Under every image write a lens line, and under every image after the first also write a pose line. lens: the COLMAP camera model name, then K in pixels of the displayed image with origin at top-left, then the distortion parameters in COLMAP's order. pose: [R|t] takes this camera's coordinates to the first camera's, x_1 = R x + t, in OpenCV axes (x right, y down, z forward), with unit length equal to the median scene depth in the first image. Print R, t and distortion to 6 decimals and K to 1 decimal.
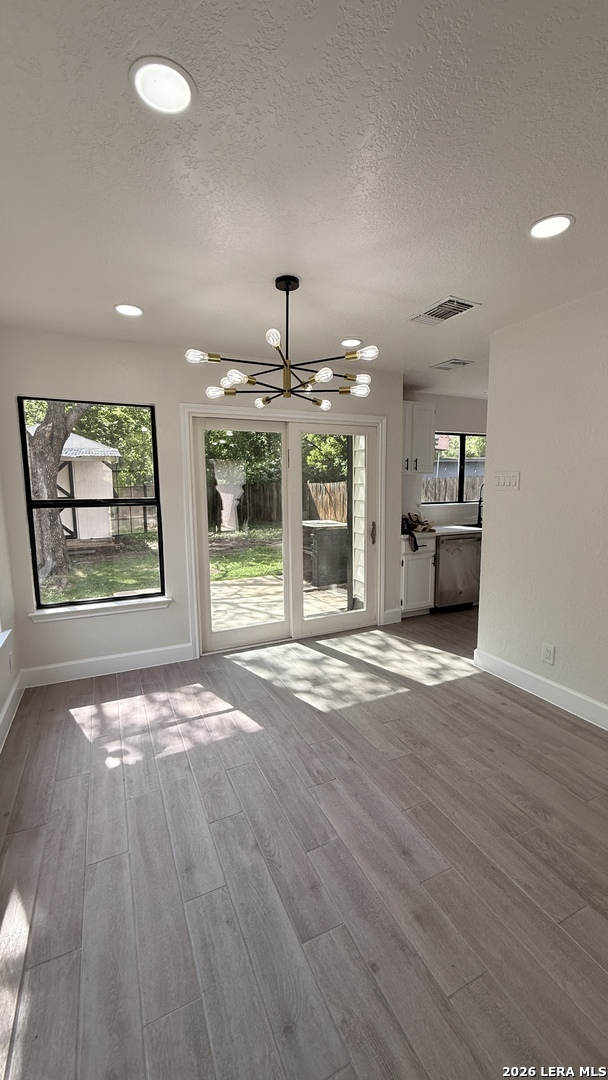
lens RADIAL K [[429.0, 0, 307.7], [0, 429.0, 537.0], [0, 0, 1]] dist [0.000427, 0.000153]
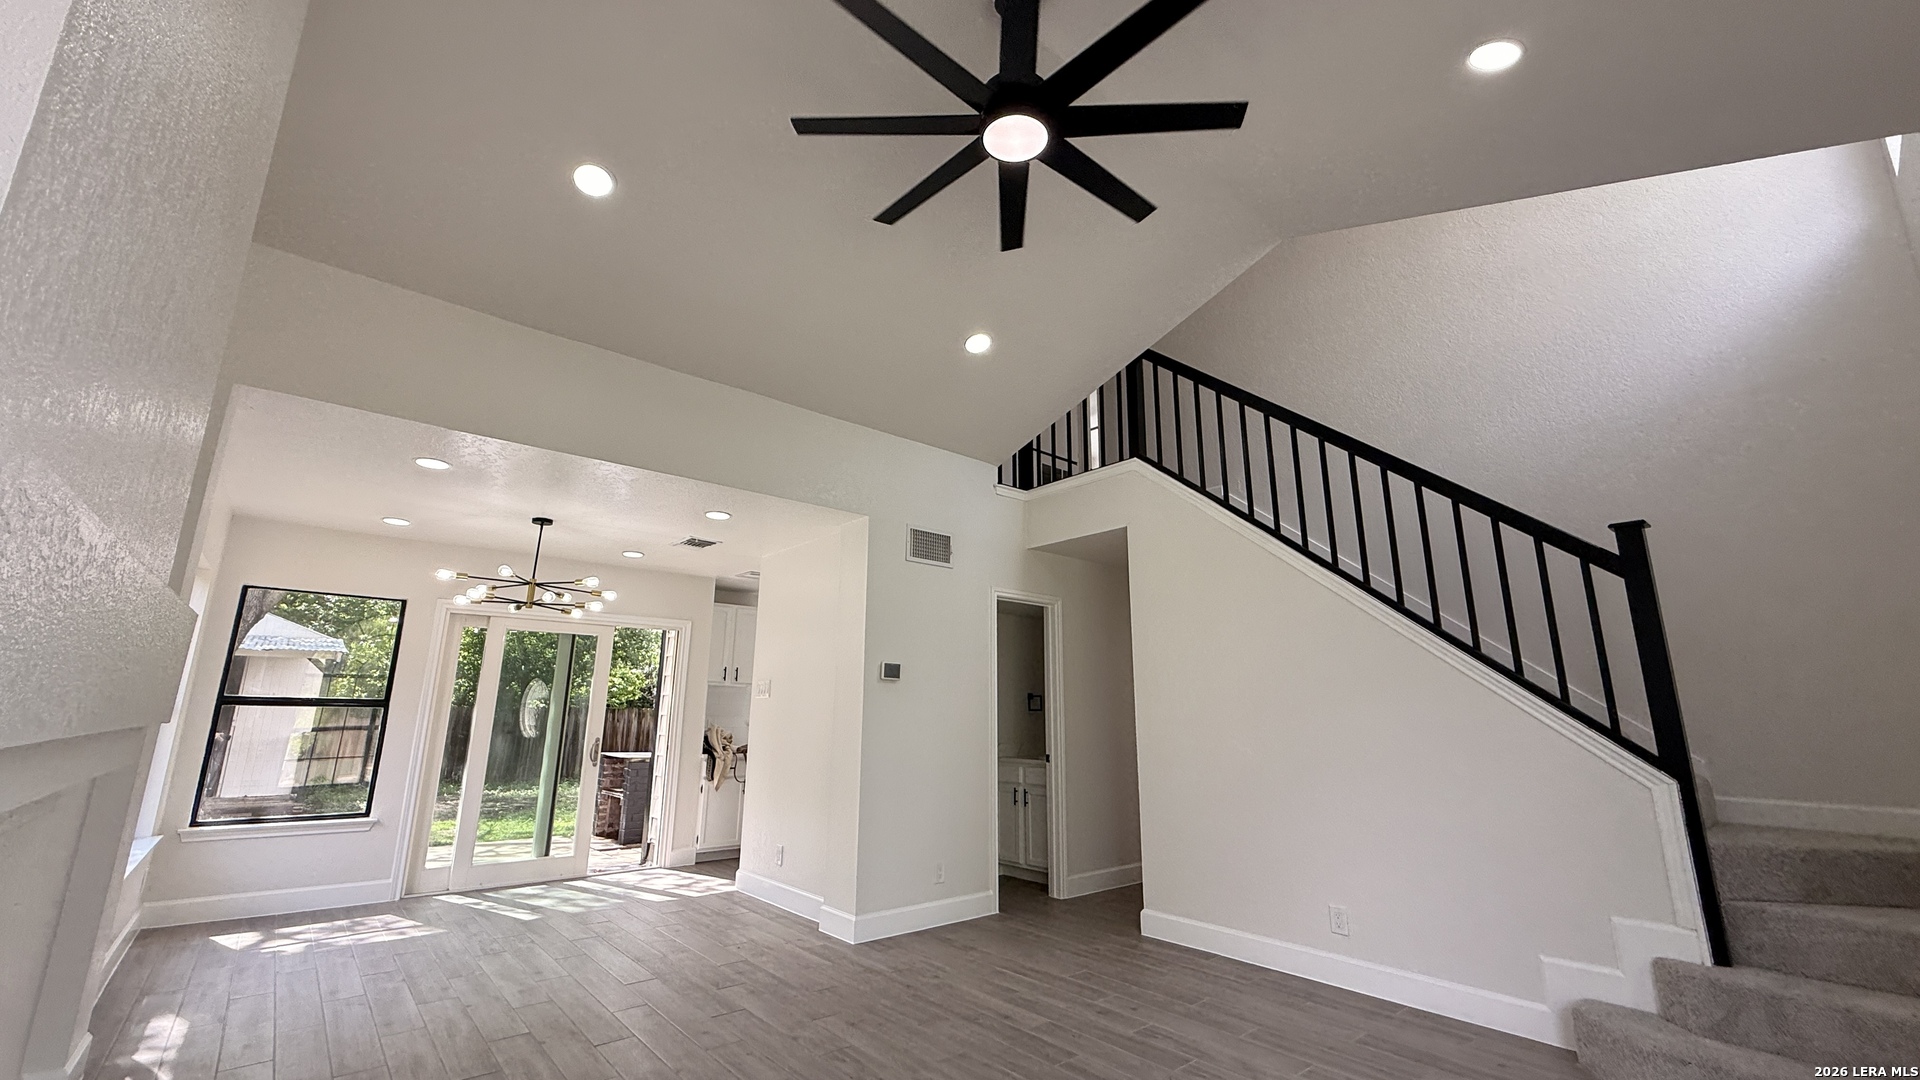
lens RADIAL K [[762.6, 0, 951.9], [0, 762.6, 536.8], [0, 0, 1]] dist [0.000427, 0.000153]
pose [[0.964653, 0.079056, 0.251385, 0.402175], [0.014345, 0.936772, -0.349647, 0.184953], [-0.263132, 0.340894, 0.902526, -0.967741]]
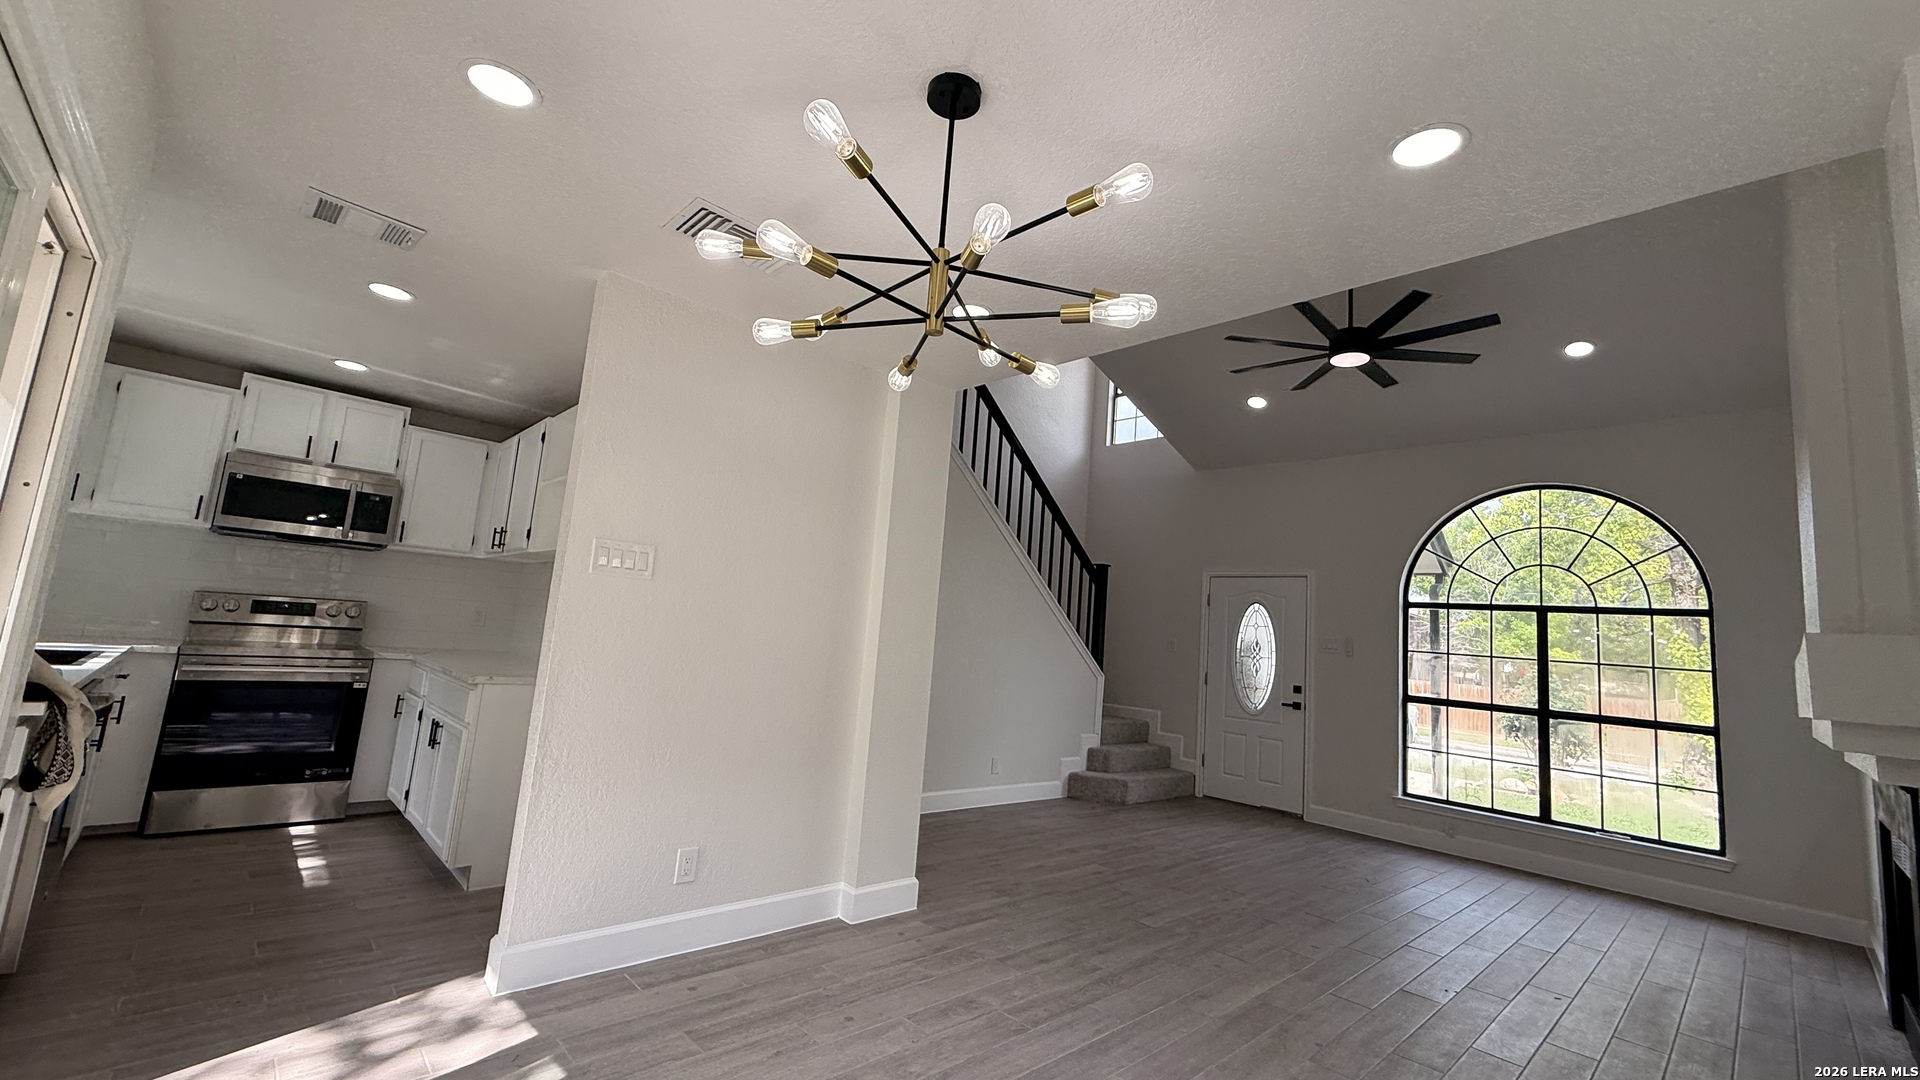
lens RADIAL K [[762.6, 0, 951.9], [0, 762.6, 536.8], [0, 0, 1]] dist [0.000427, 0.000153]
pose [[-0.308075, 0.110167, 0.944962, -0.541299], [0.041115, 0.993886, -0.102467, -0.048363], [-0.950473, 0.007284, -0.310721, 0.909809]]
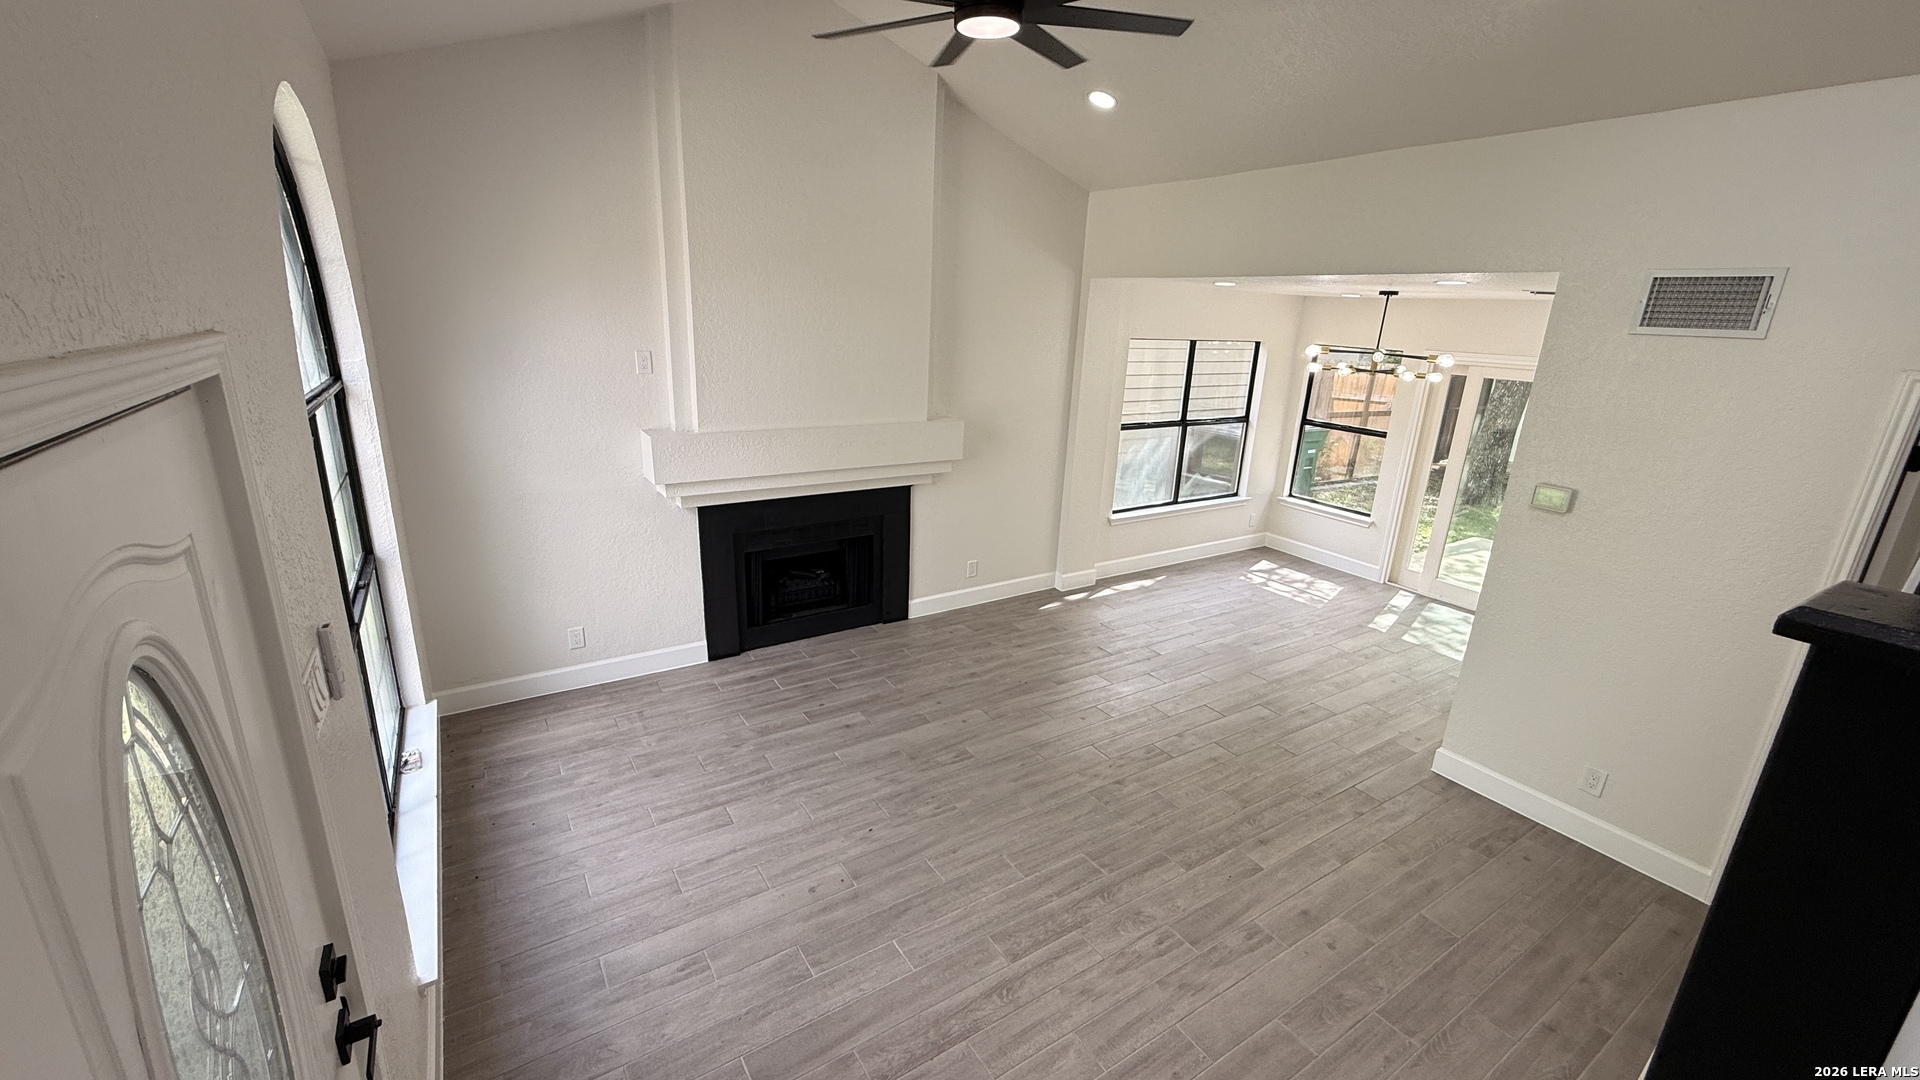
lens RADIAL K [[762.6, 0, 951.9], [0, 762.6, 536.8], [0, 0, 1]] dist [0.000427, 0.000153]
pose [[0.126284, 0.294932, -0.947136, 1.669468], [-0.168797, 0.947245, 0.272460, -0.205476], [0.977527, 0.125467, 0.169406, -0.486824]]
